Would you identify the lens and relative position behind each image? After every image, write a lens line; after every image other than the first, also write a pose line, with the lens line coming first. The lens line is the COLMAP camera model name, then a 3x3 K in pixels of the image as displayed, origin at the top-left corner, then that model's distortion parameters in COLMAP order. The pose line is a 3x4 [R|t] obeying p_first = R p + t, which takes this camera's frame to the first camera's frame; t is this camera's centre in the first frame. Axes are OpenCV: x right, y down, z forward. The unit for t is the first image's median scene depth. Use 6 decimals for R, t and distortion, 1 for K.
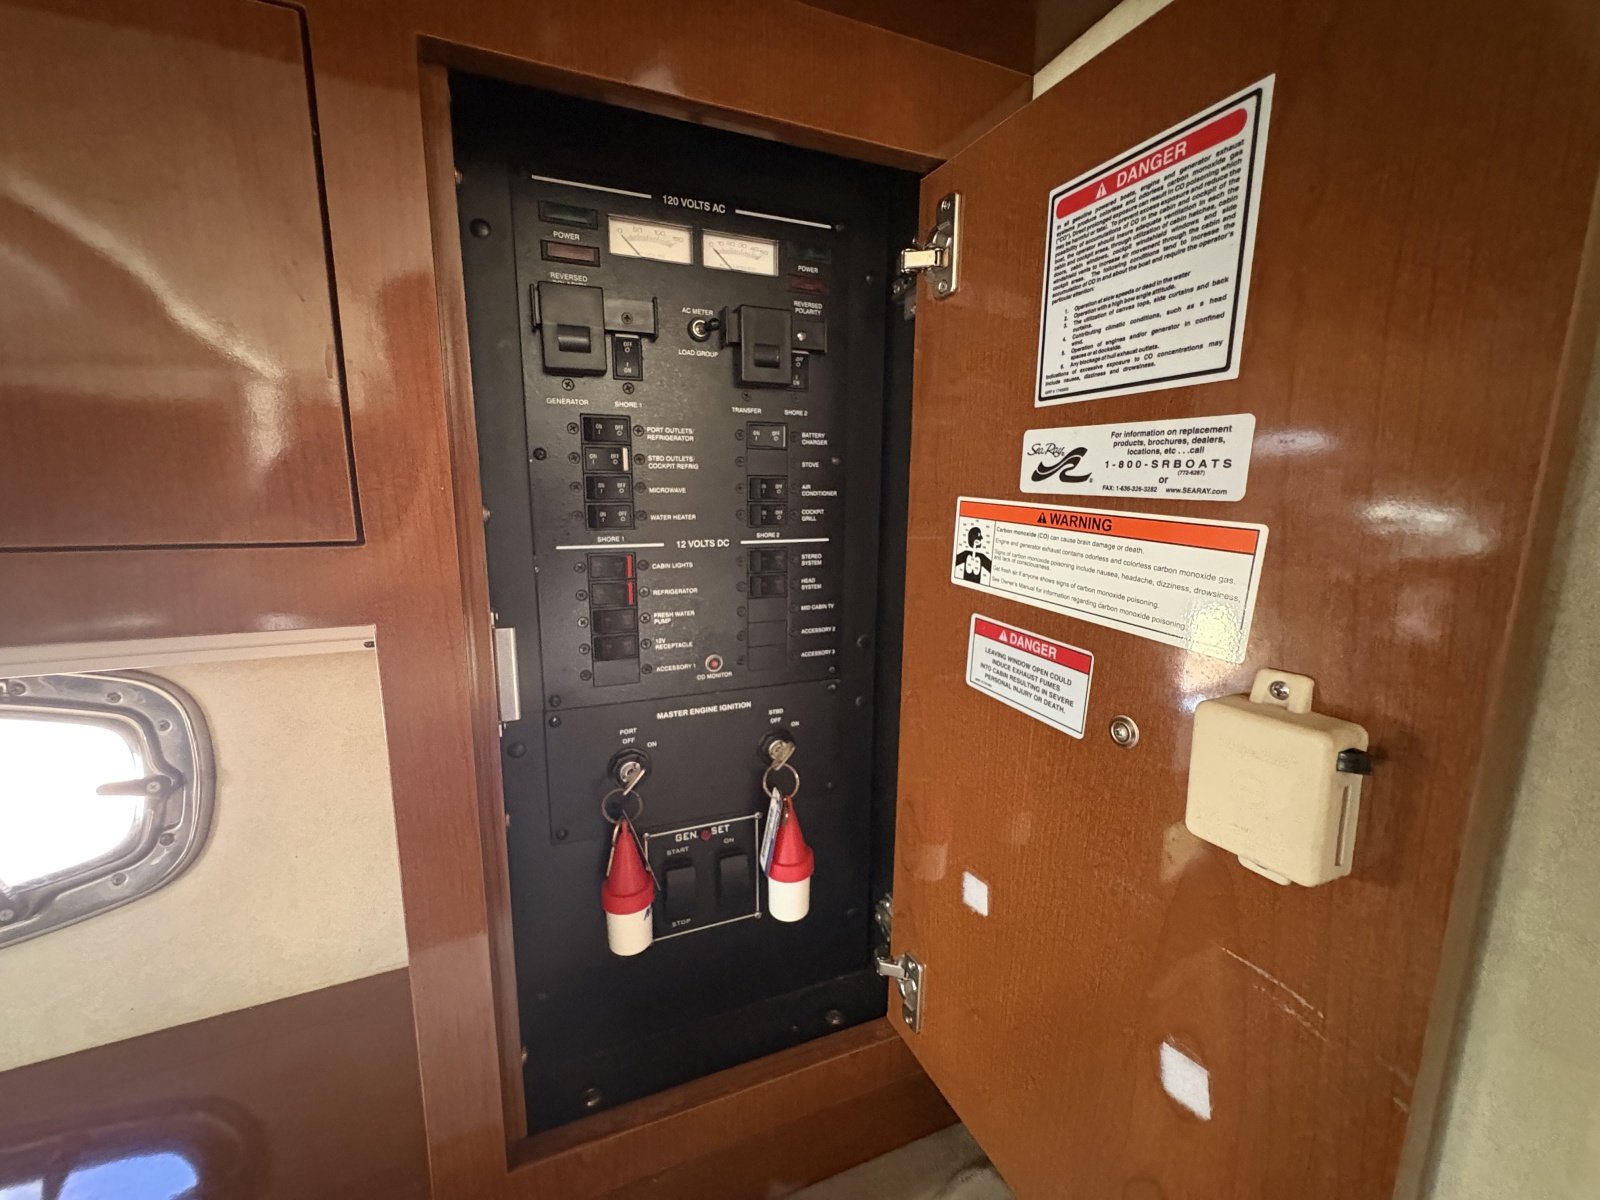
lens RADIAL K [[642.0, 0, 800.7], [0, 642.0, 601.6], [0, 0, 1]] dist [-0.001564, 0.000163]
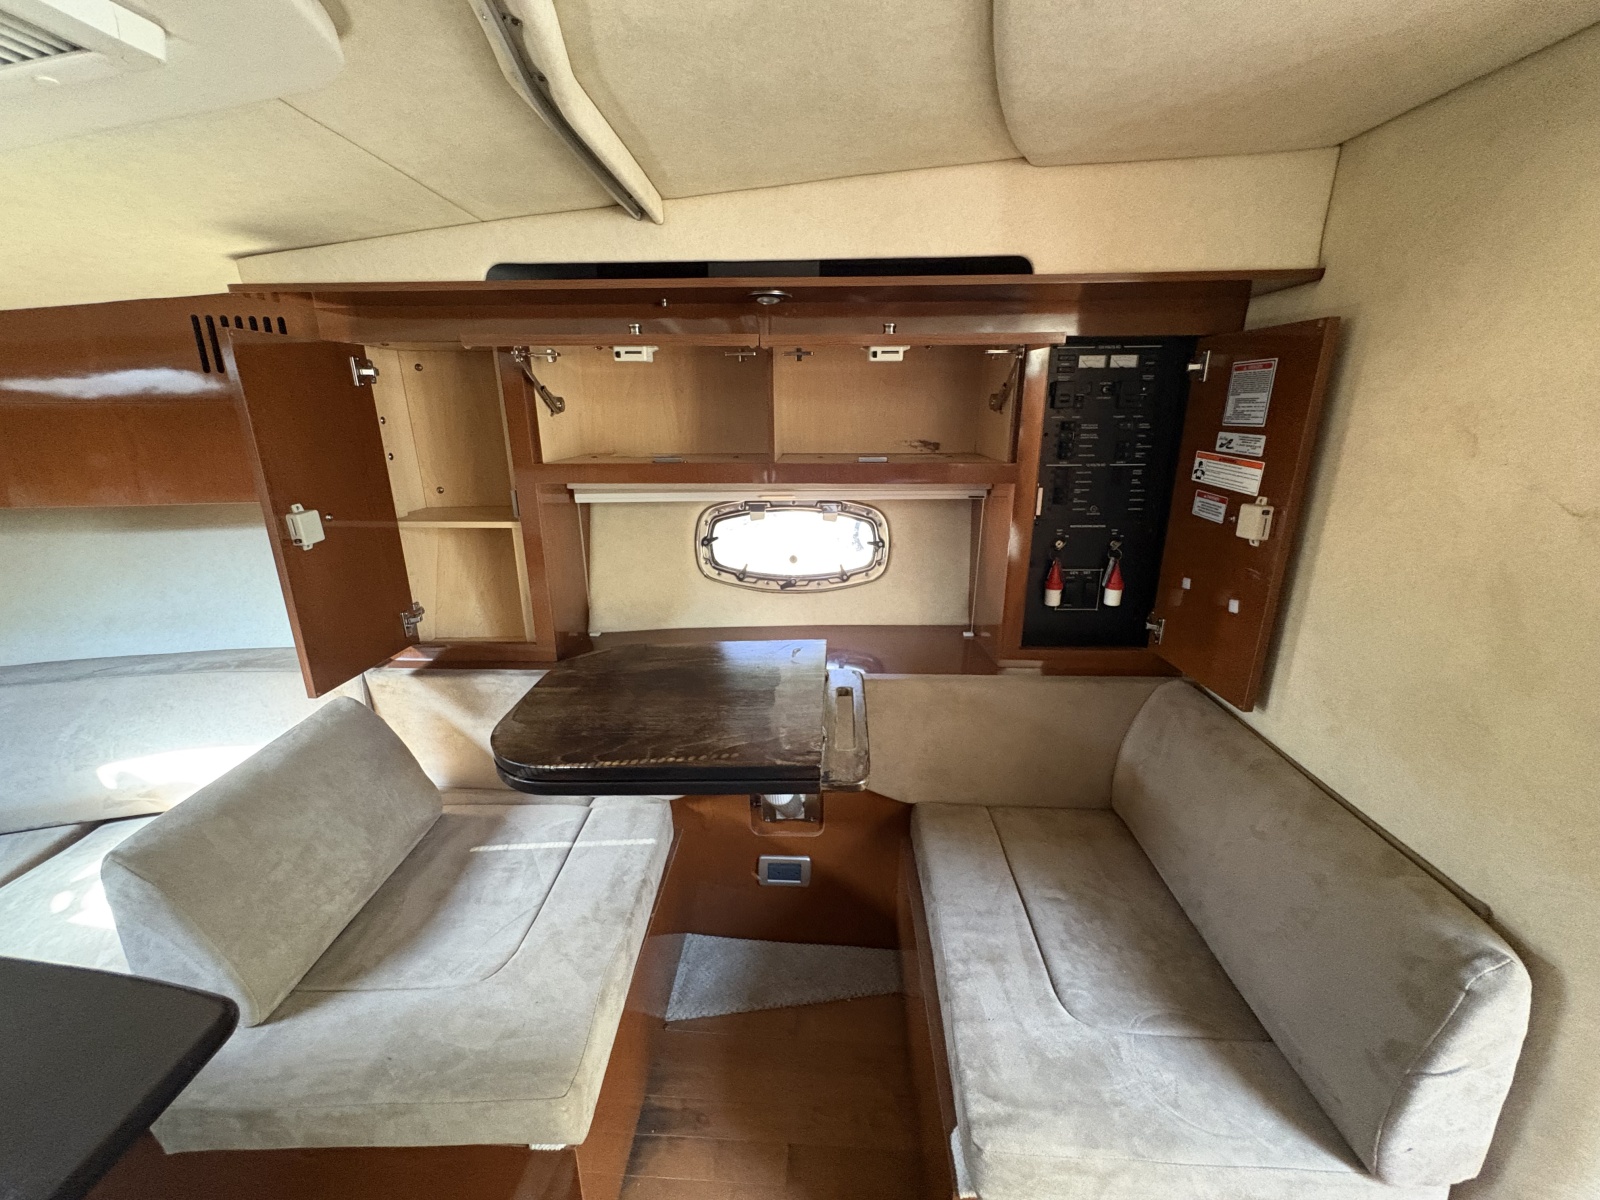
lens RADIAL K [[642.0, 0, 797.1], [0, 642.0, 597.8], [0, 0, 1]] dist [-0.001564, 0.000163]
pose [[0.910029, 0.105632, -0.400860, -0.190270], [-0.062032, 0.990802, 0.120266, 0.283635], [0.409877, -0.084579, 0.908211, -2.648603]]
